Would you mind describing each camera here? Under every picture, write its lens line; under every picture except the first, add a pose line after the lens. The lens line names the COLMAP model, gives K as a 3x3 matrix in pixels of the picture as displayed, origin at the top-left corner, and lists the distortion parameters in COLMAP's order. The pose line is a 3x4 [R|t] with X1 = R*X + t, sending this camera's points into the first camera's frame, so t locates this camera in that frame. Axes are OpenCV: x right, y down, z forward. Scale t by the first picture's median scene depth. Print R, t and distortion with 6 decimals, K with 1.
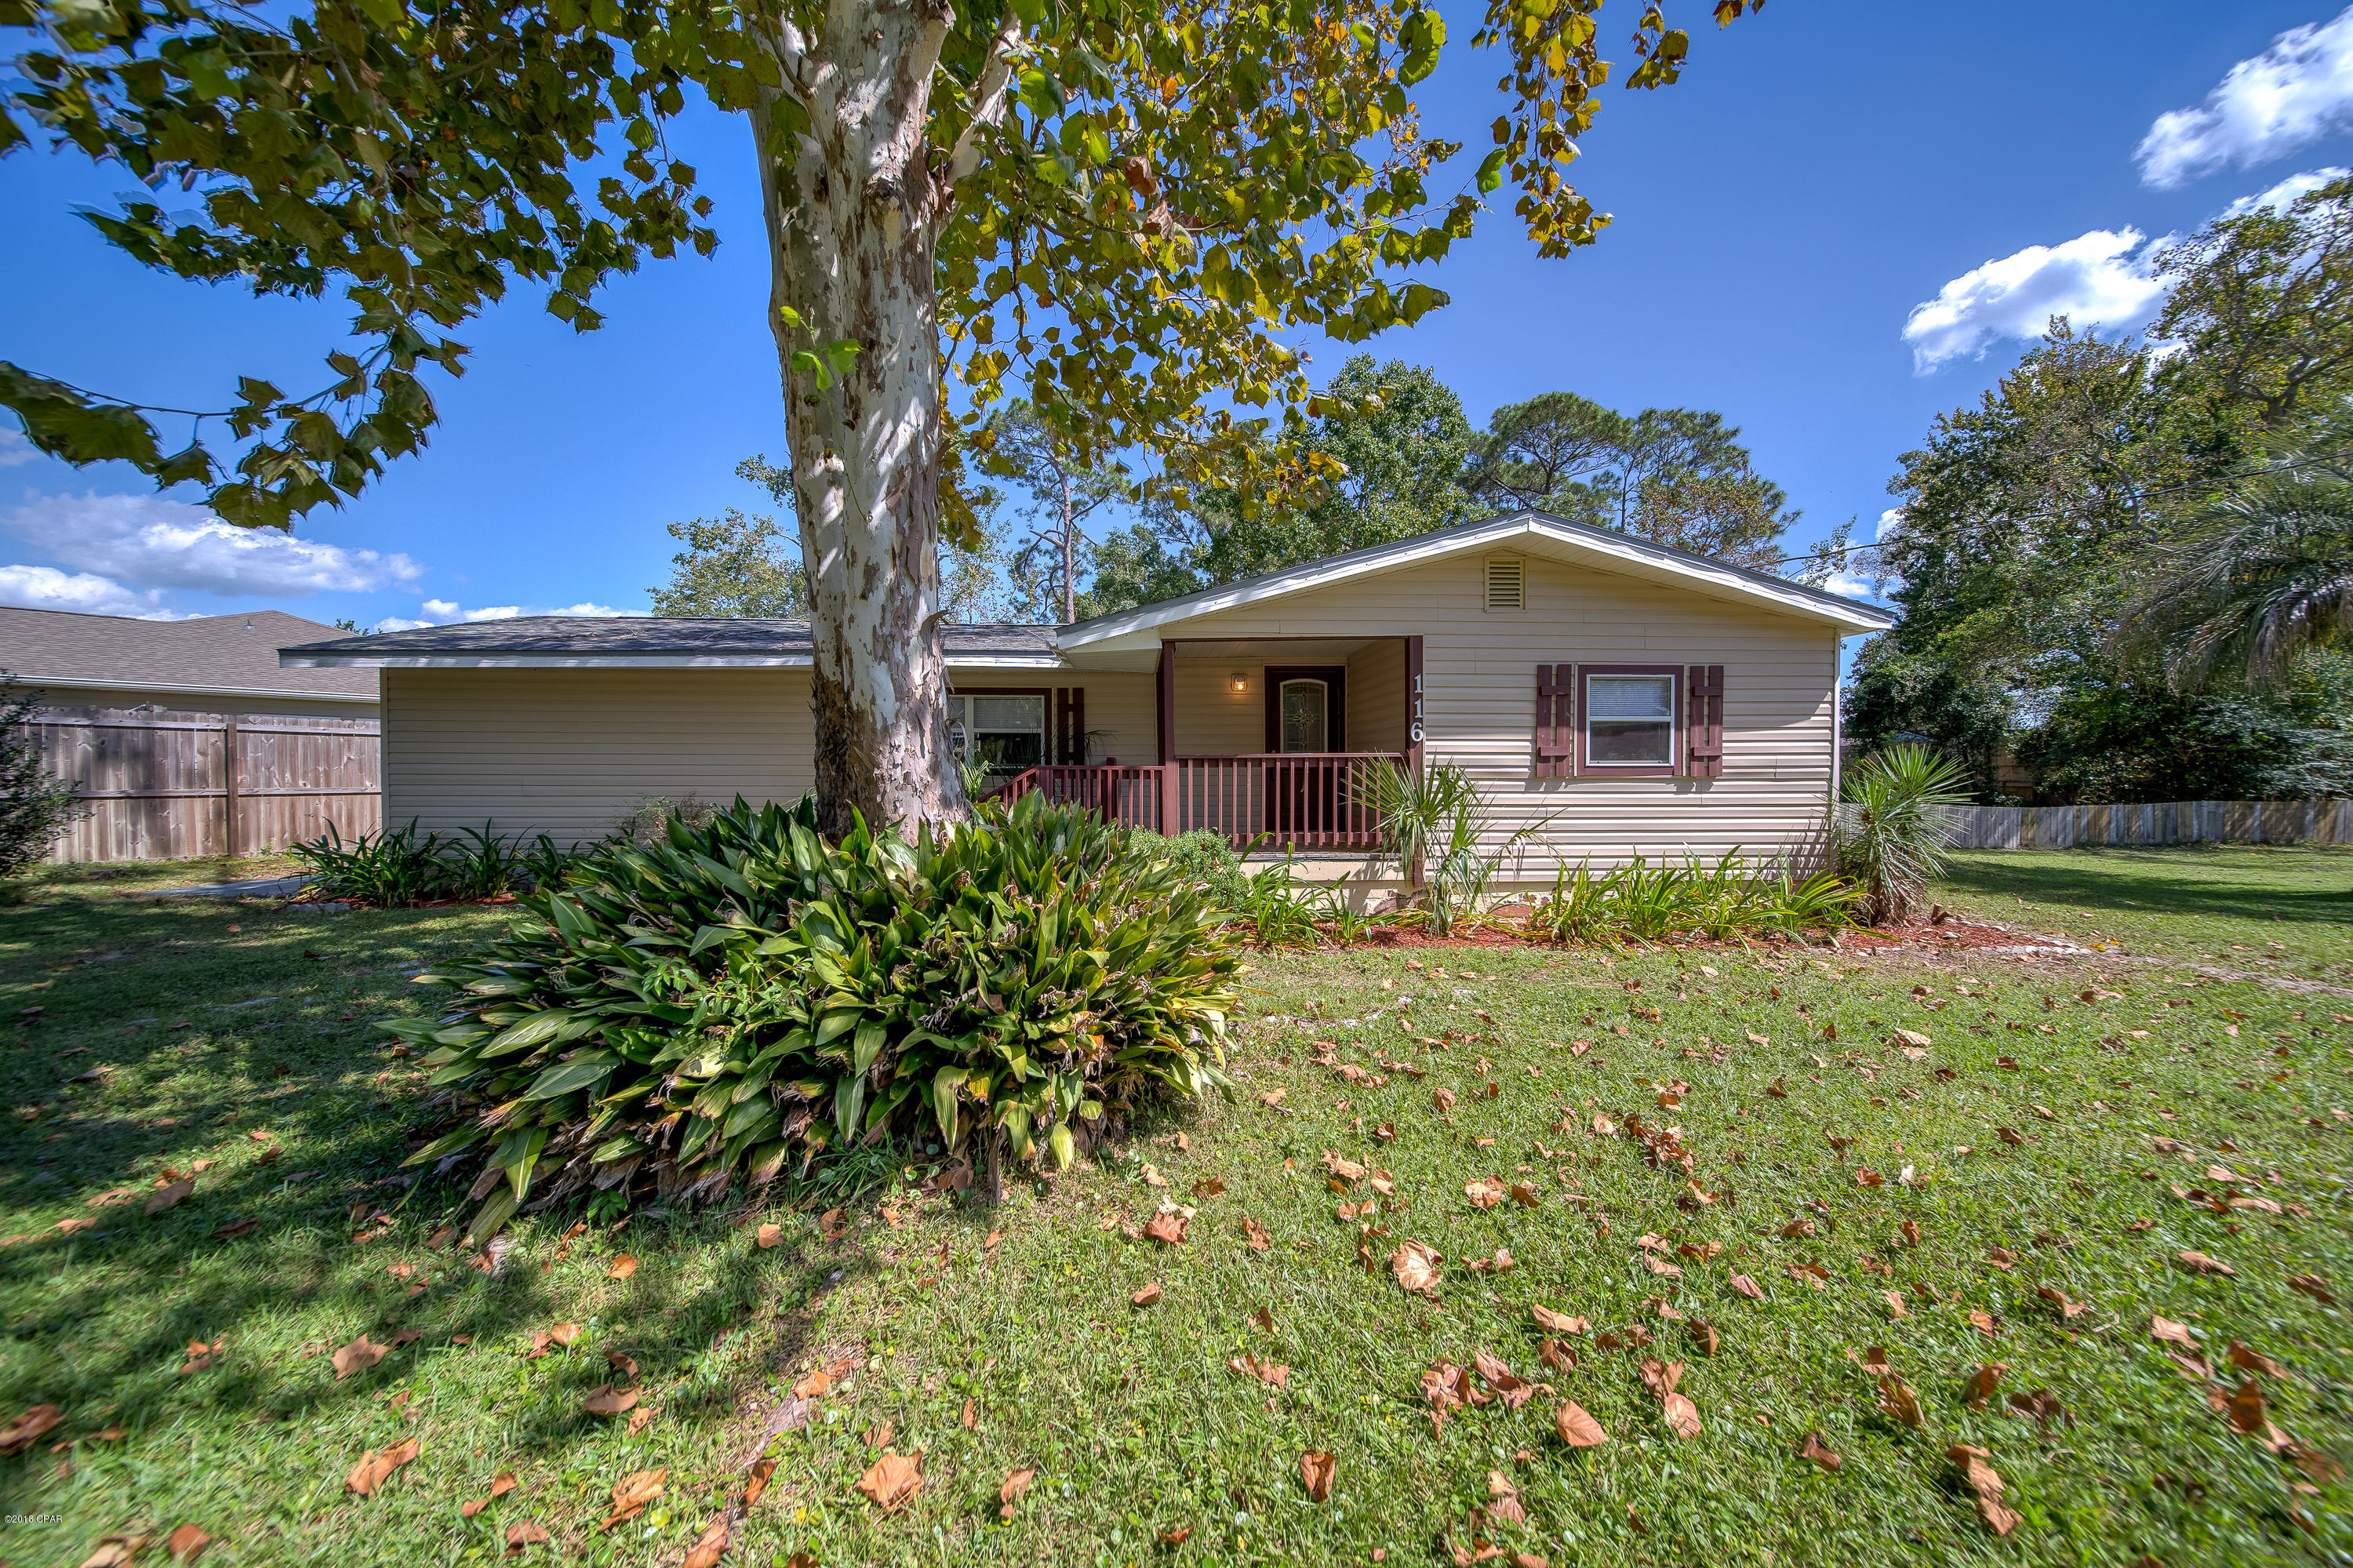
lens RADIAL K [[967.9, 0, 1176.5], [0, 967.9, 784.0], [0, 0, 1]] dist [0.001314, 0.000312]
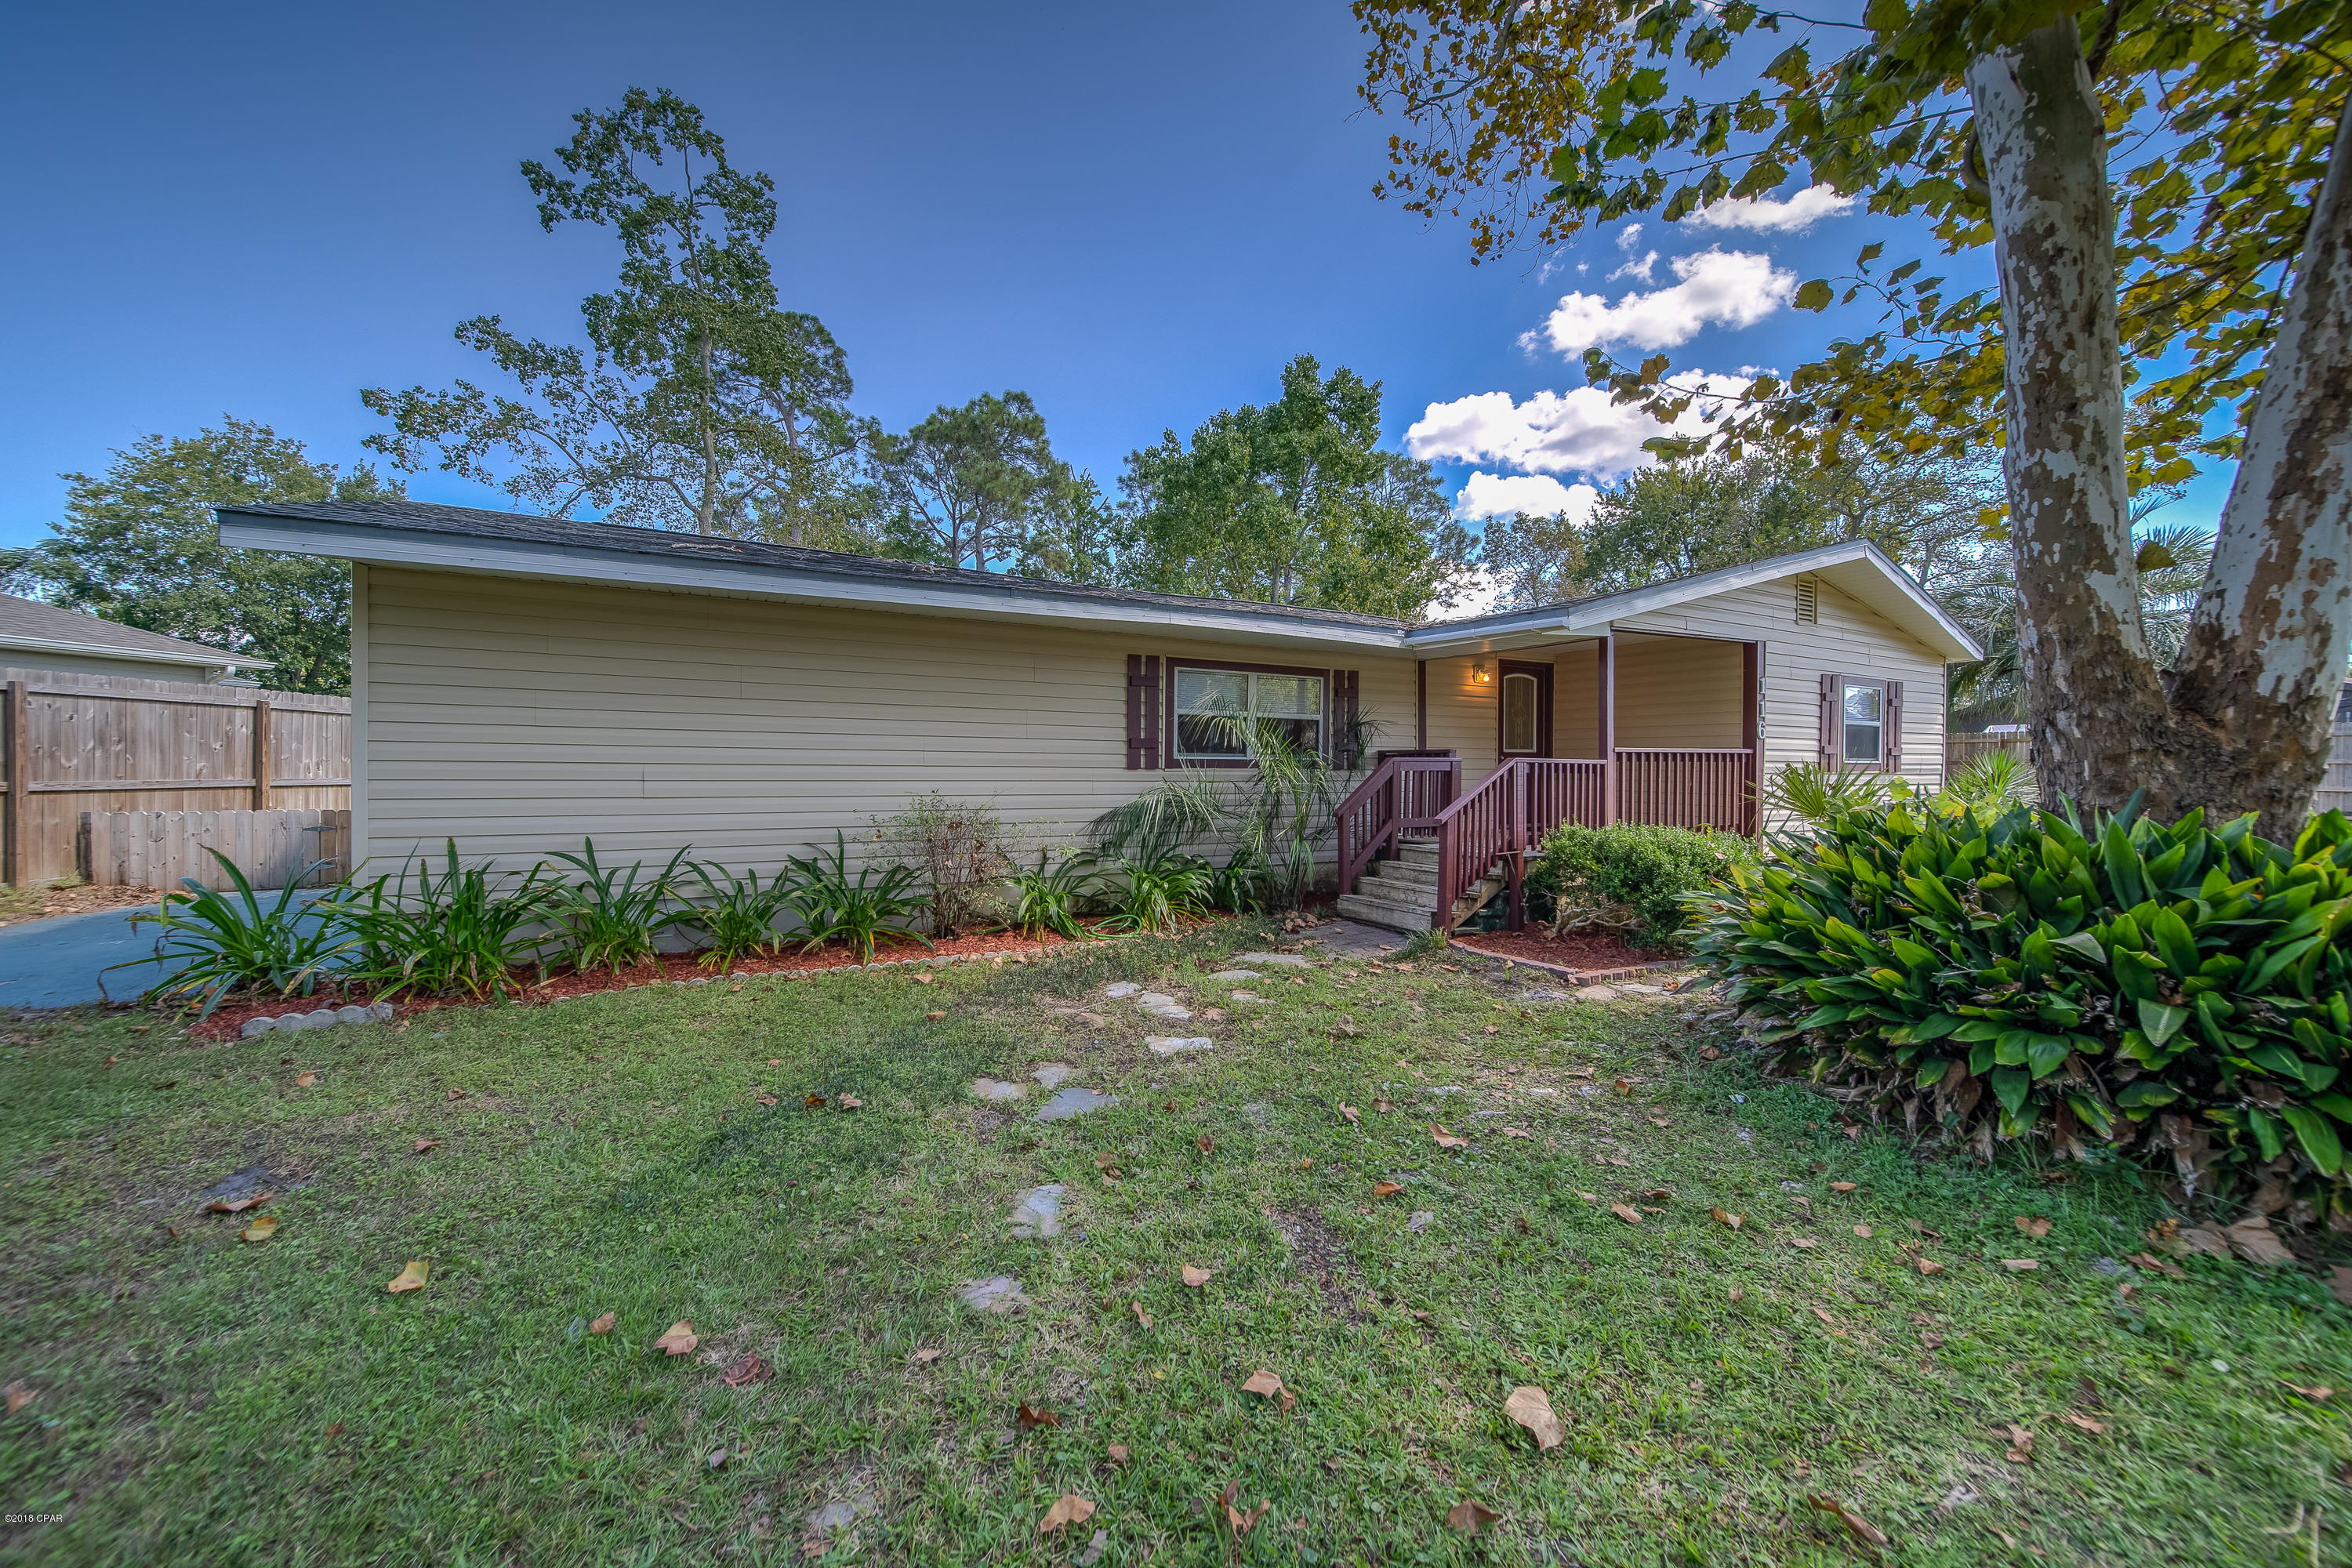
lens RADIAL K [[857.2, 0, 1169.5], [0, 857.2, 768.4], [0, 0, 1]] dist [0.000076, 0.000002]
pose [[0.872809, -0.005390, 0.488032, -0.637276], [-0.000669, 0.999925, 0.012240, -0.018351], [-0.488062, -0.011009, 0.872740, 0.389515]]
